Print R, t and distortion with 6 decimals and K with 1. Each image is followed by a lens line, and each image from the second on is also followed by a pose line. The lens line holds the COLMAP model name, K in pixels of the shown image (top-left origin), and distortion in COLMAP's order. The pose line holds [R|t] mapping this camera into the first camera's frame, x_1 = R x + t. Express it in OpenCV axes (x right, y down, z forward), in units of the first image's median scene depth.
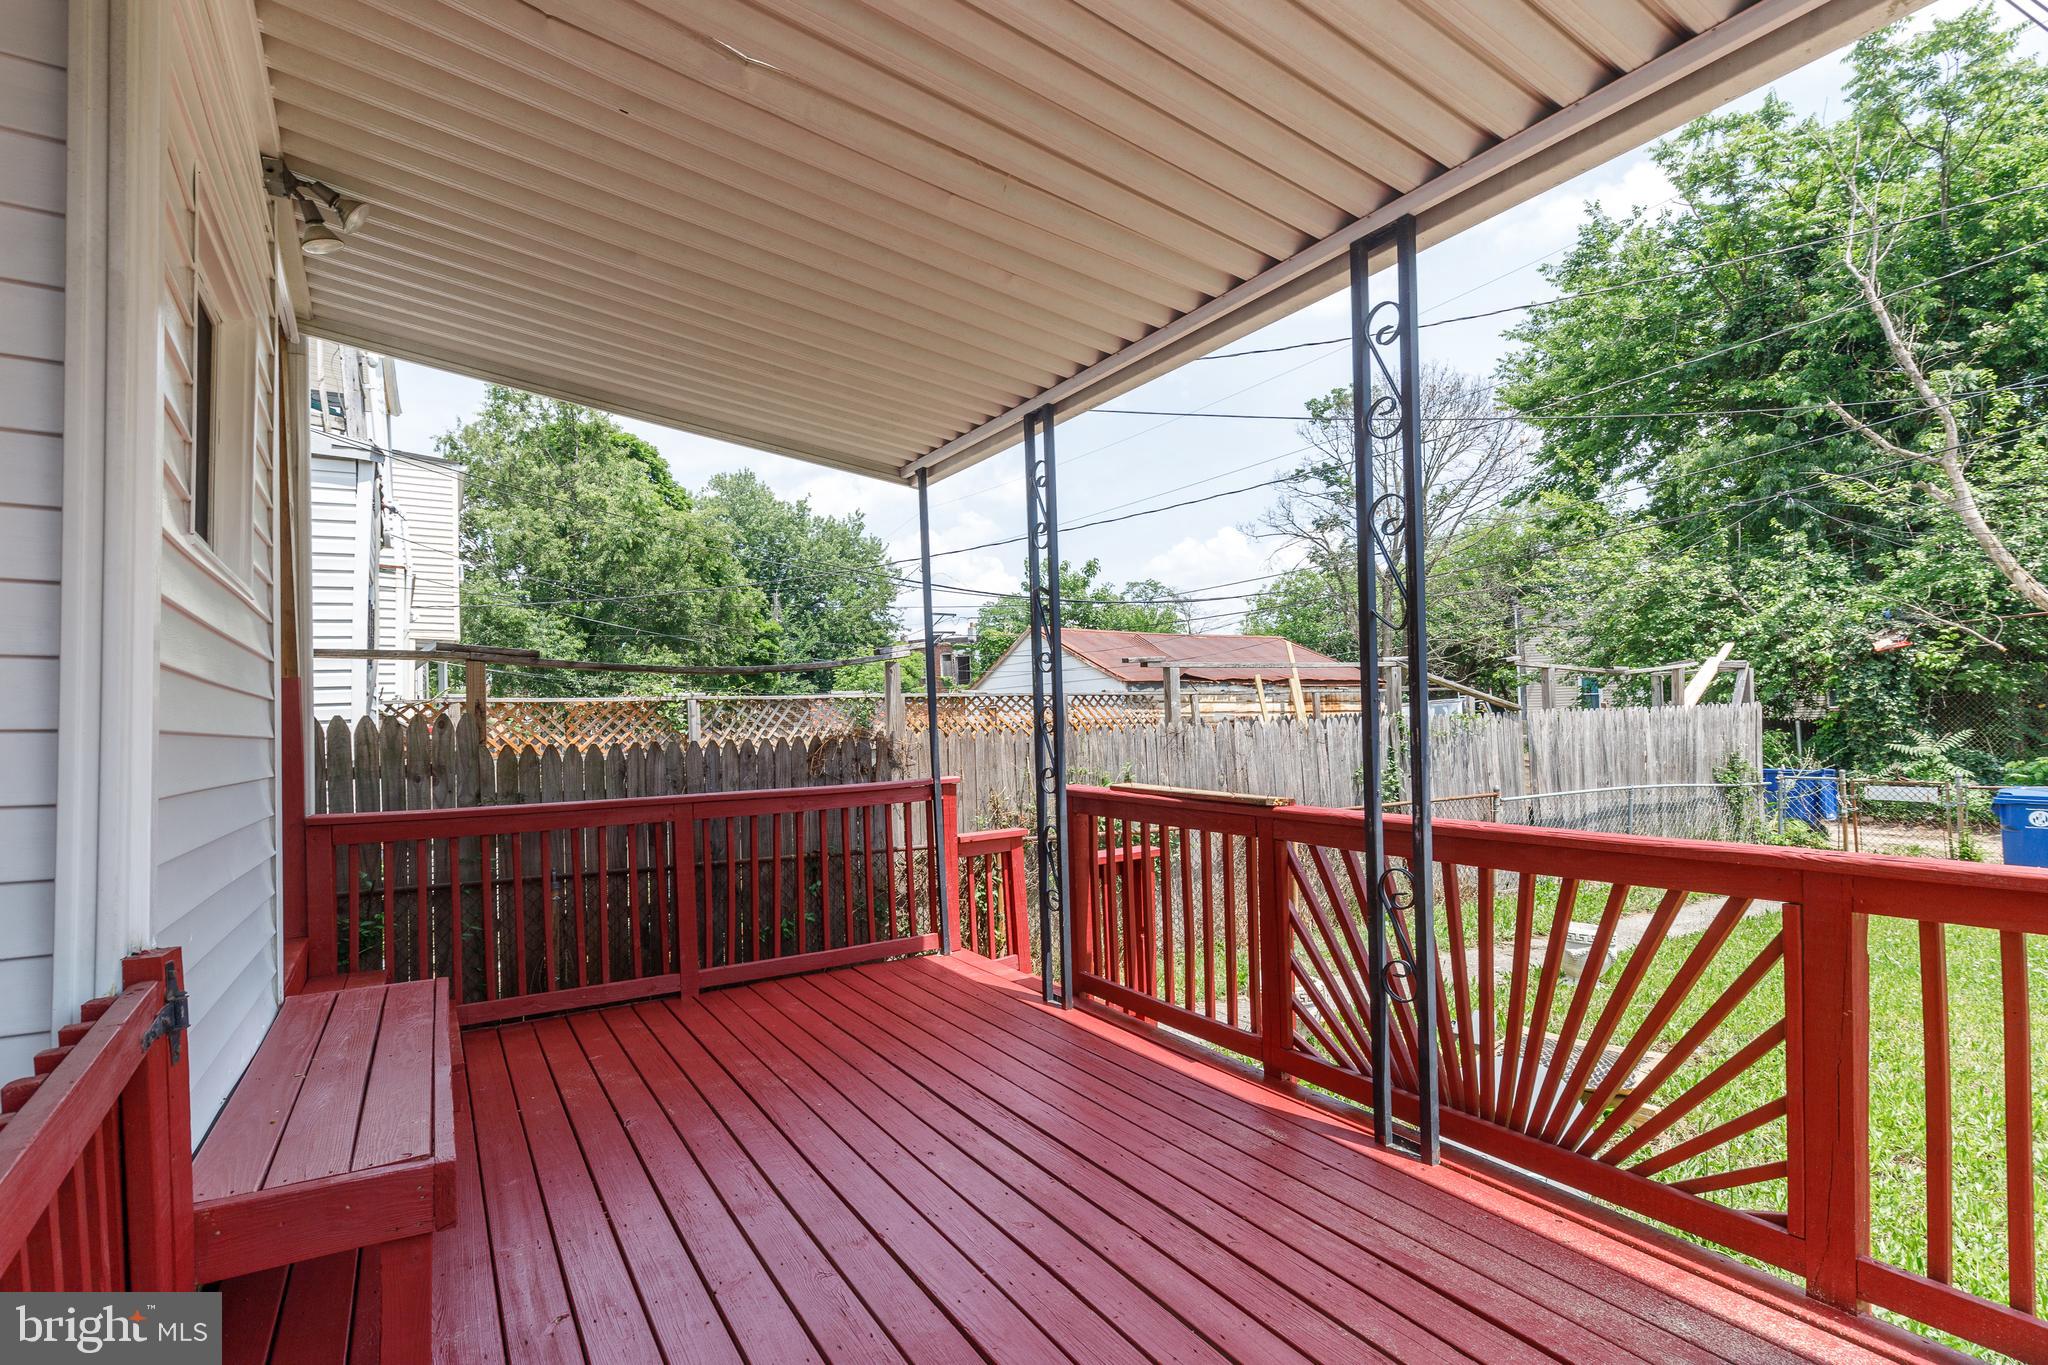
lens RADIAL K [[909.5, 0, 1000.6], [0, 909.5, 683.8], [0, 0, 1]] dist [0.011698, -0.003413]
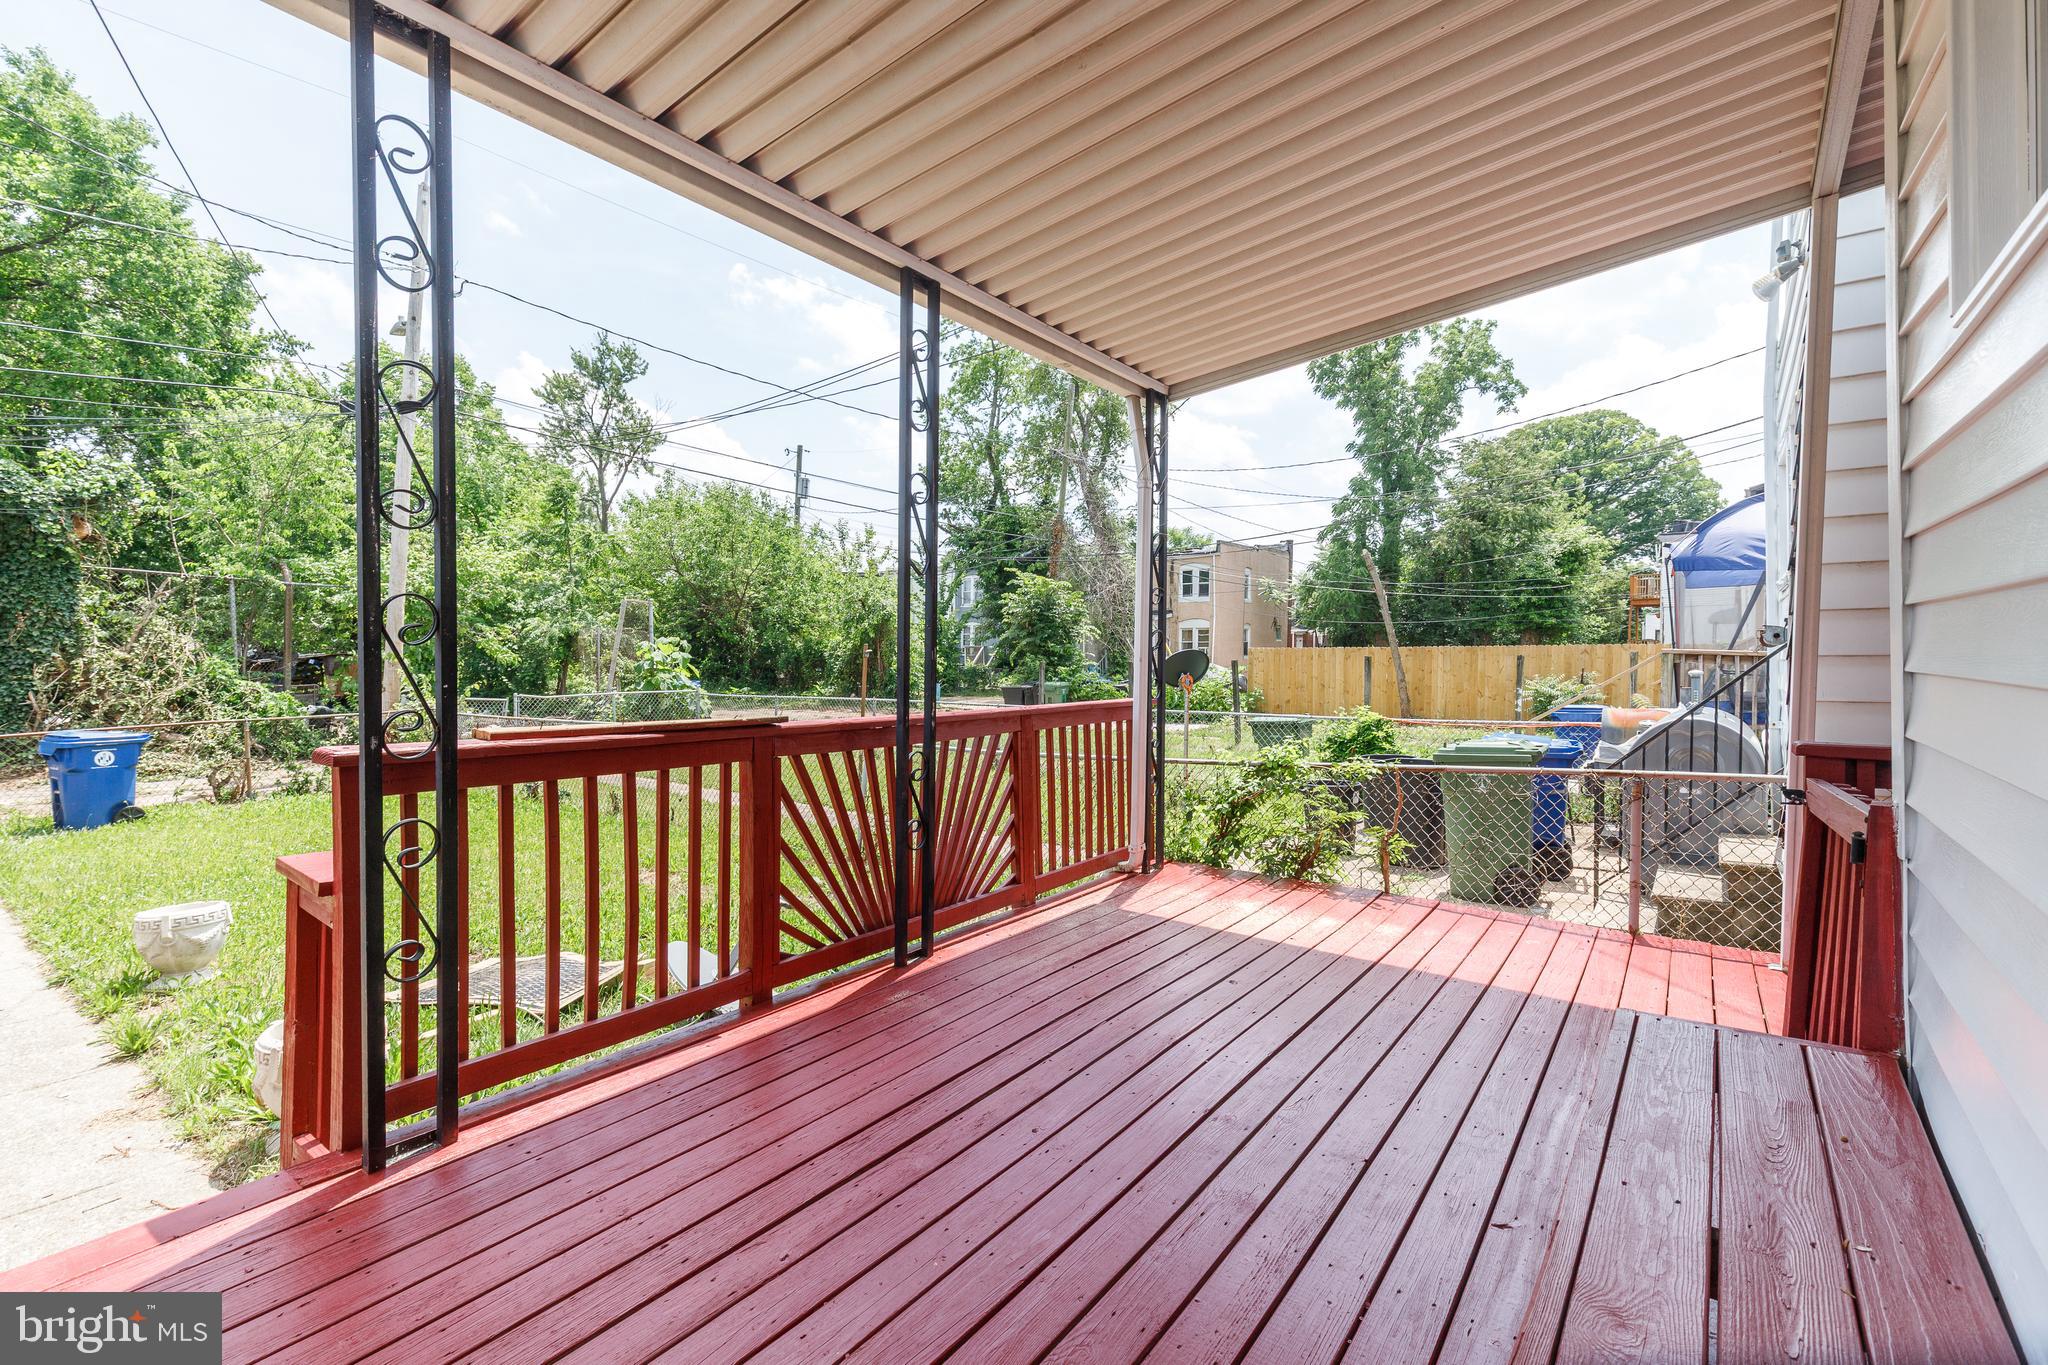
lens RADIAL K [[909.5, 0, 1000.6], [0, 909.5, 683.8], [0, 0, 1]] dist [0.011698, -0.003413]
pose [[-0.330391, -0.022047, 0.943587, -0.949671], [-0.043537, 0.999019, 0.008098, 0.082389], [-0.942840, -0.038406, -0.331027, 1.438952]]
